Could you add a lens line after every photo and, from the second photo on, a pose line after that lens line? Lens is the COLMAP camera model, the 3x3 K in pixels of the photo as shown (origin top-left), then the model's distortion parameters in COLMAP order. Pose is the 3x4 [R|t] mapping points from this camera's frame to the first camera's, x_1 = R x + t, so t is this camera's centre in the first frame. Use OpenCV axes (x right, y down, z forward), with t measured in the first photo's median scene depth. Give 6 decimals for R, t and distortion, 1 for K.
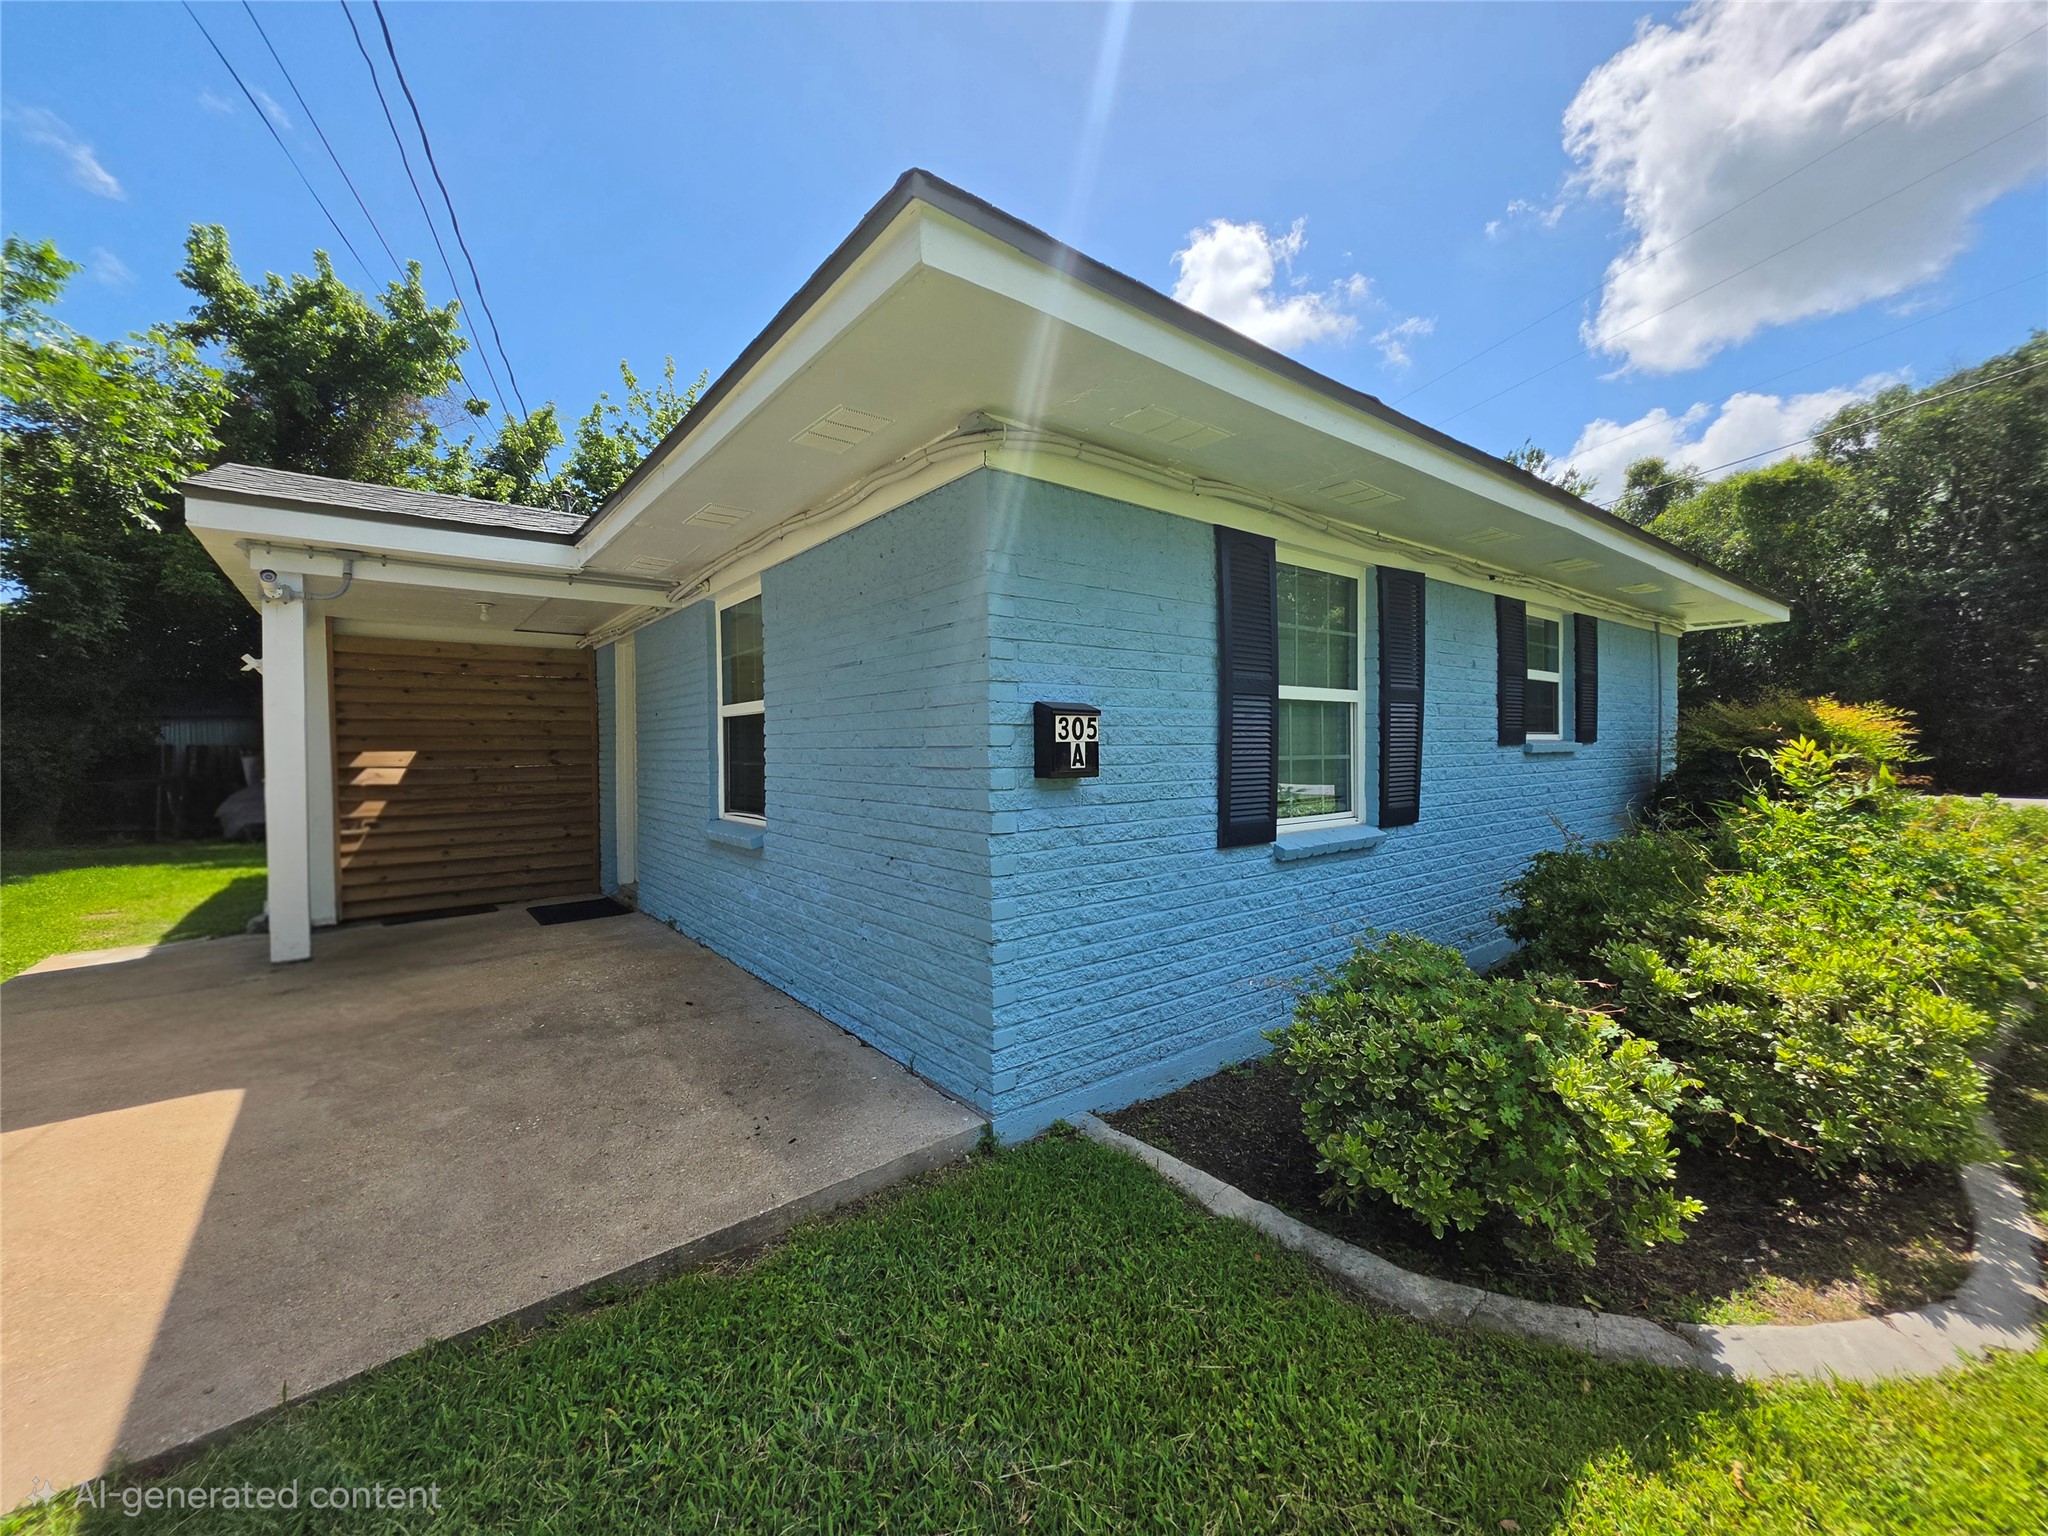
lens RADIAL K [[833.1, 0, 1024.0], [0, 833.1, 768.0], [0, 0, 1]] dist [-0.001658, -0.000827]
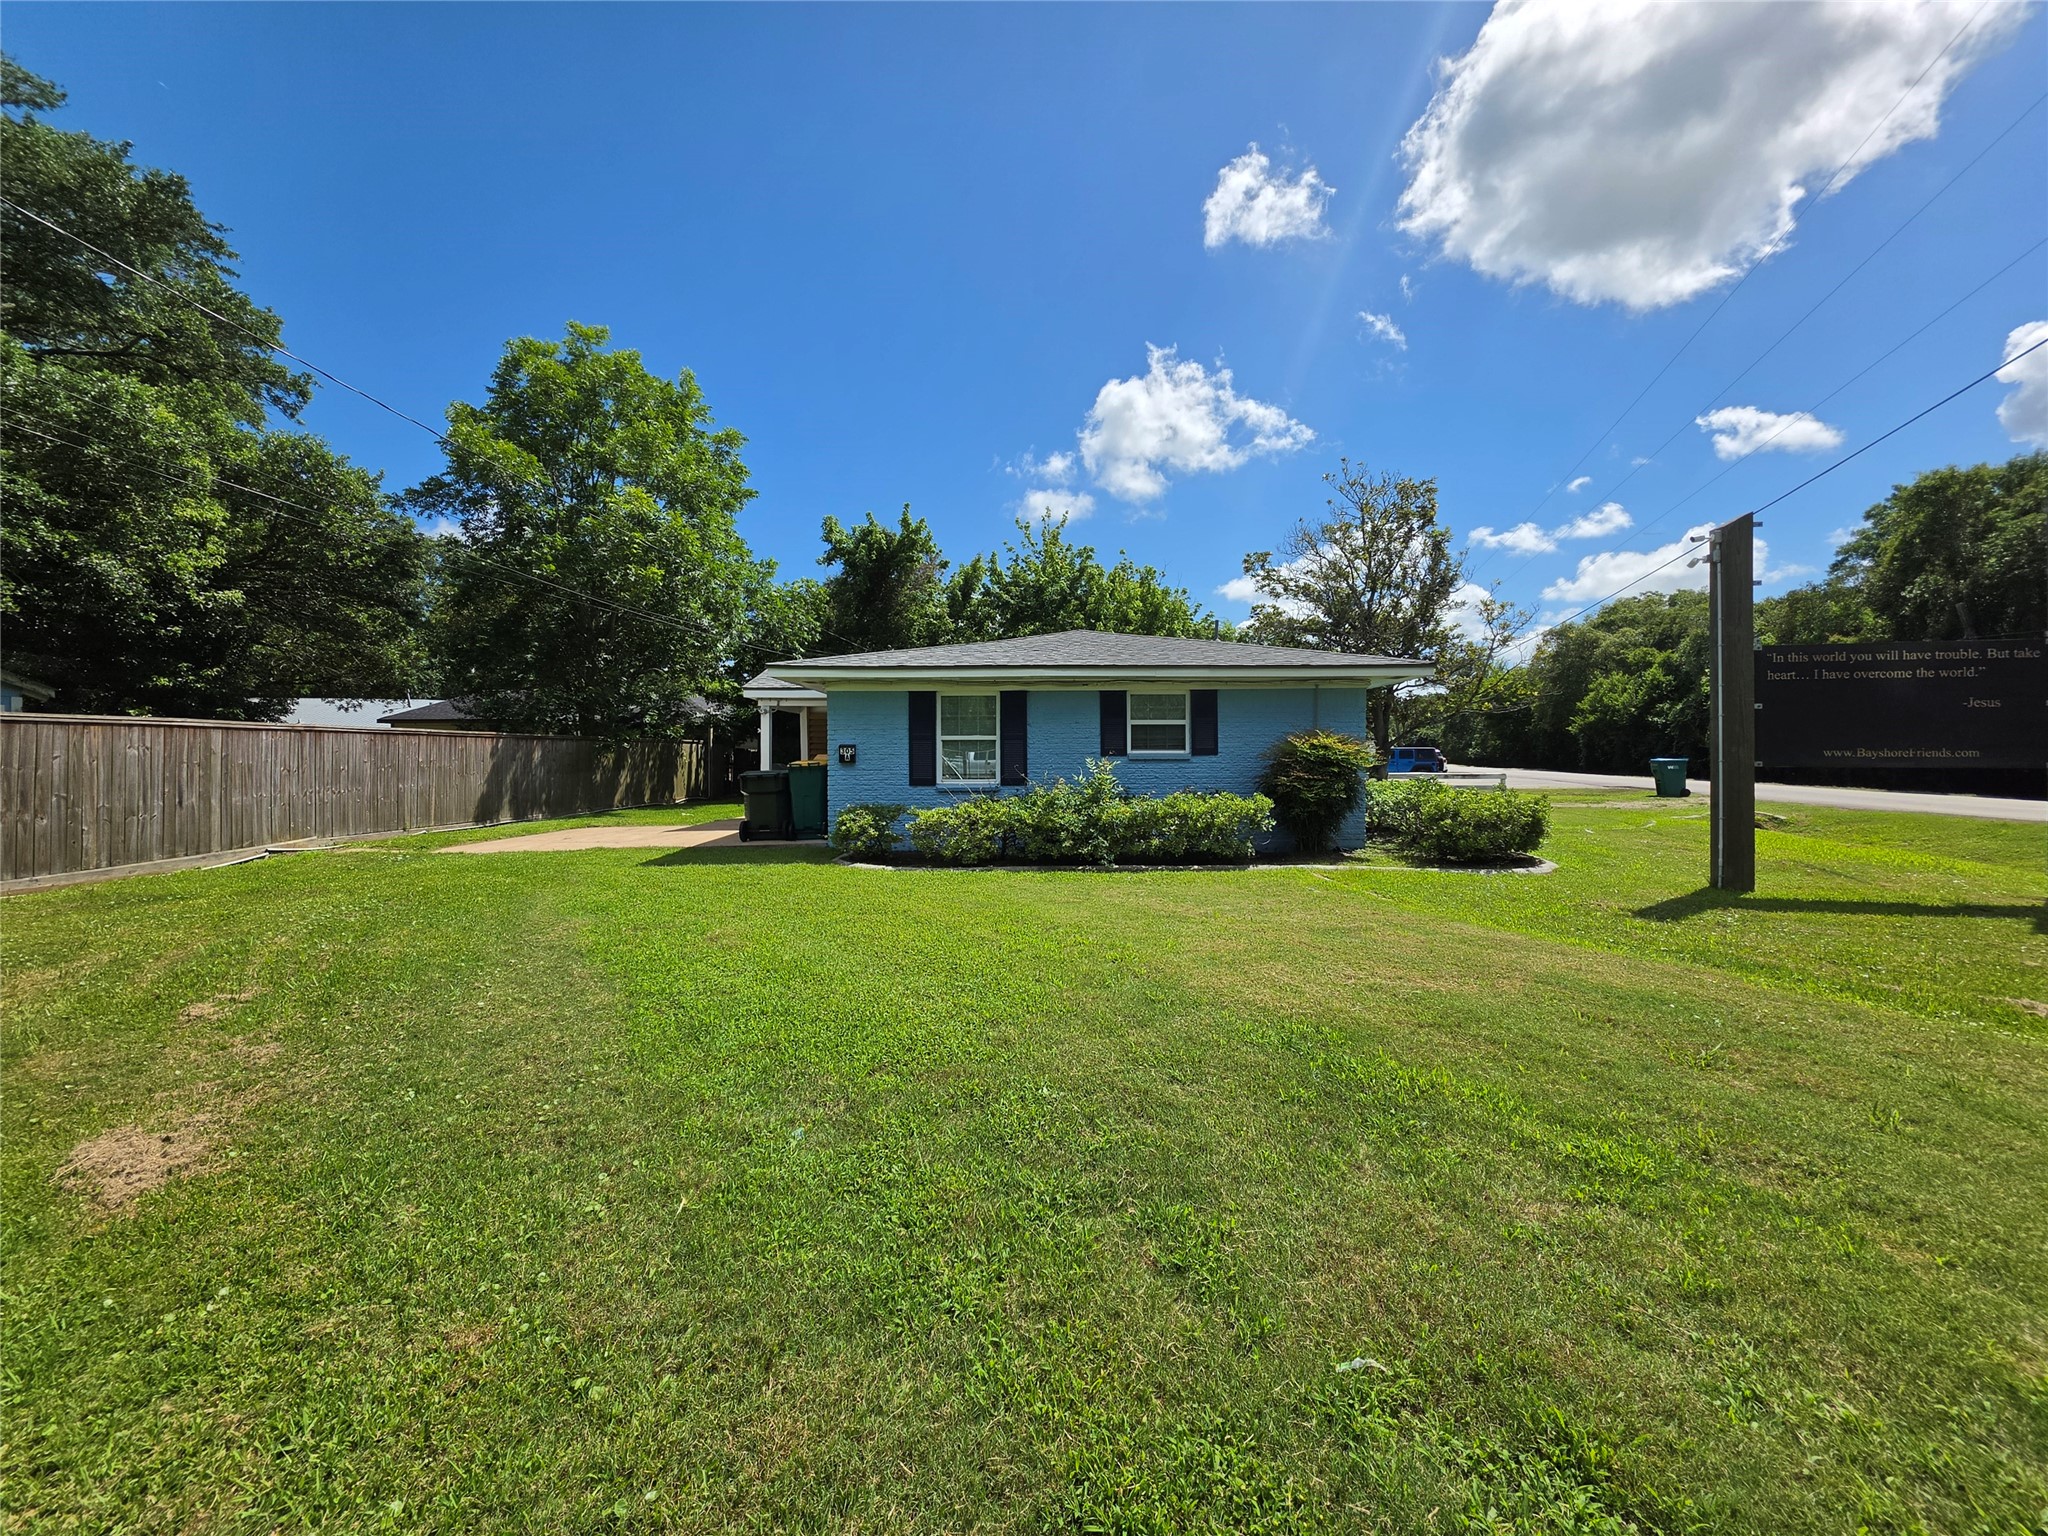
lens RADIAL K [[833.1, 0, 1024.0], [0, 833.1, 768.0], [0, 0, 1]] dist [-0.001658, -0.000827]
pose [[0.787765, 0.016223, -0.615763, 0.758413], [-0.020854, 0.999782, -0.000338, 0.005032], [0.615623, 0.013107, 0.787932, -0.390581]]
